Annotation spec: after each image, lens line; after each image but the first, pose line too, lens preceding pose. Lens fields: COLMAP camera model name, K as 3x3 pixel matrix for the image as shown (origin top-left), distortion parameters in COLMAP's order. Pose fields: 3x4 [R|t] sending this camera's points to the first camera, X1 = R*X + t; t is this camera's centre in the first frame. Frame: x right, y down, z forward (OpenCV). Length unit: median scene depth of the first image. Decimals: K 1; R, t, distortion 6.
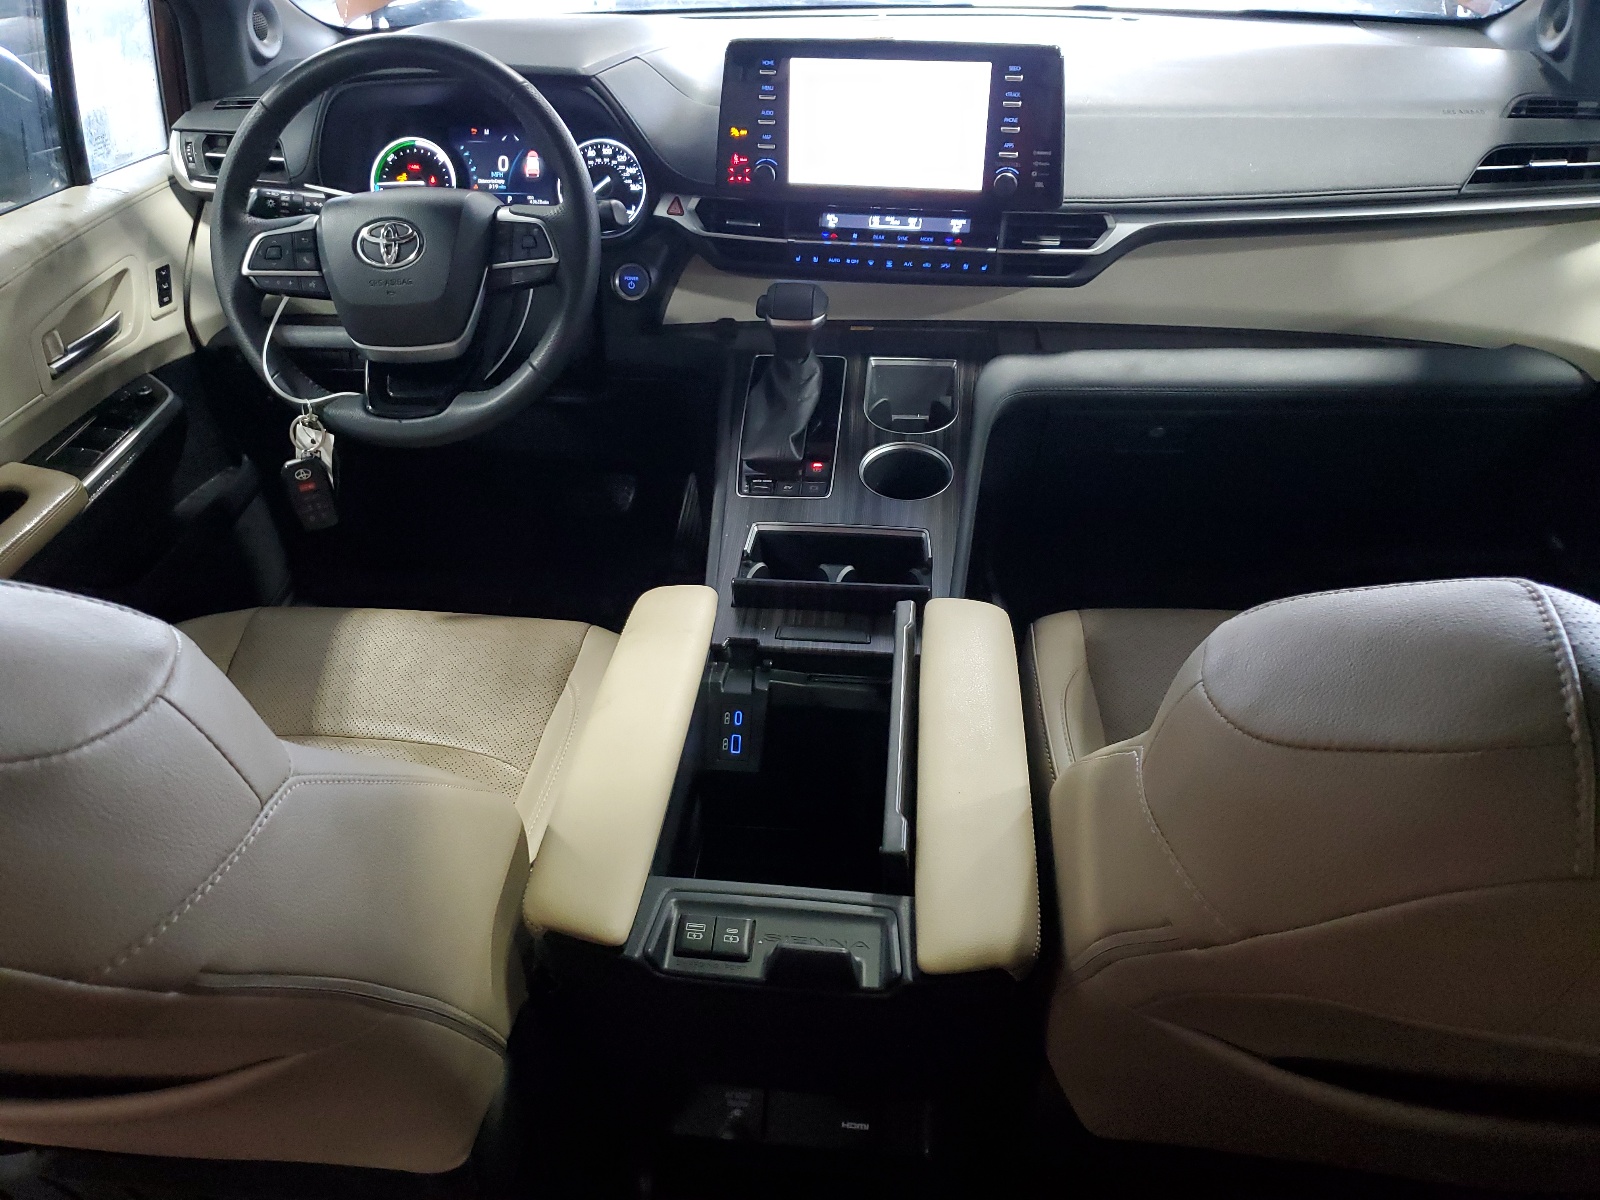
lens RADIAL K [[1208.3, 0, 796.6], [0, 1208.3, 600.0], [0, 0, 1]] dist [0.000311, -0.001387]
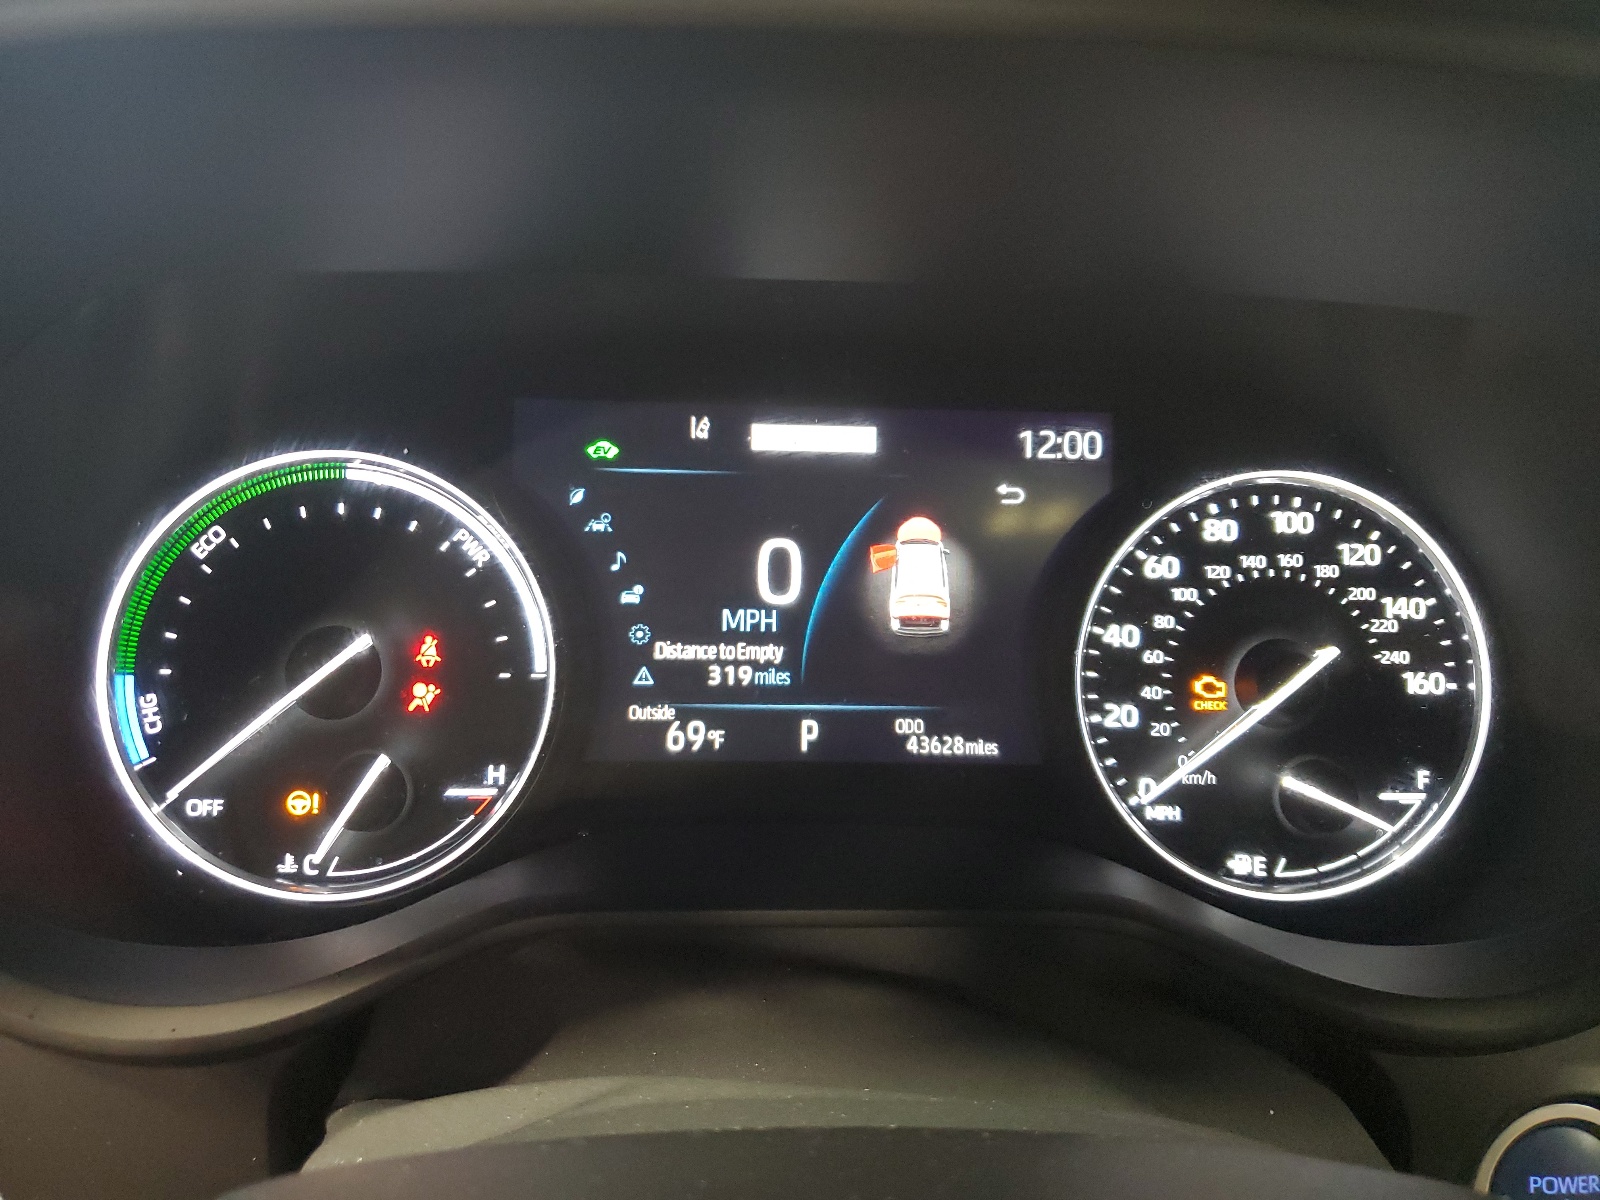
lens RADIAL K [[1208.3, 0, 802.6], [0, 1208.3, 601.6], [0, 0, 1]] dist [0.000311, -0.001387]
pose [[0.984283, -0.007835, 0.176422, -0.276147], [0.049417, 0.971324, -0.232567, -0.306770], [-0.169541, 0.237630, 0.956445, 0.798880]]
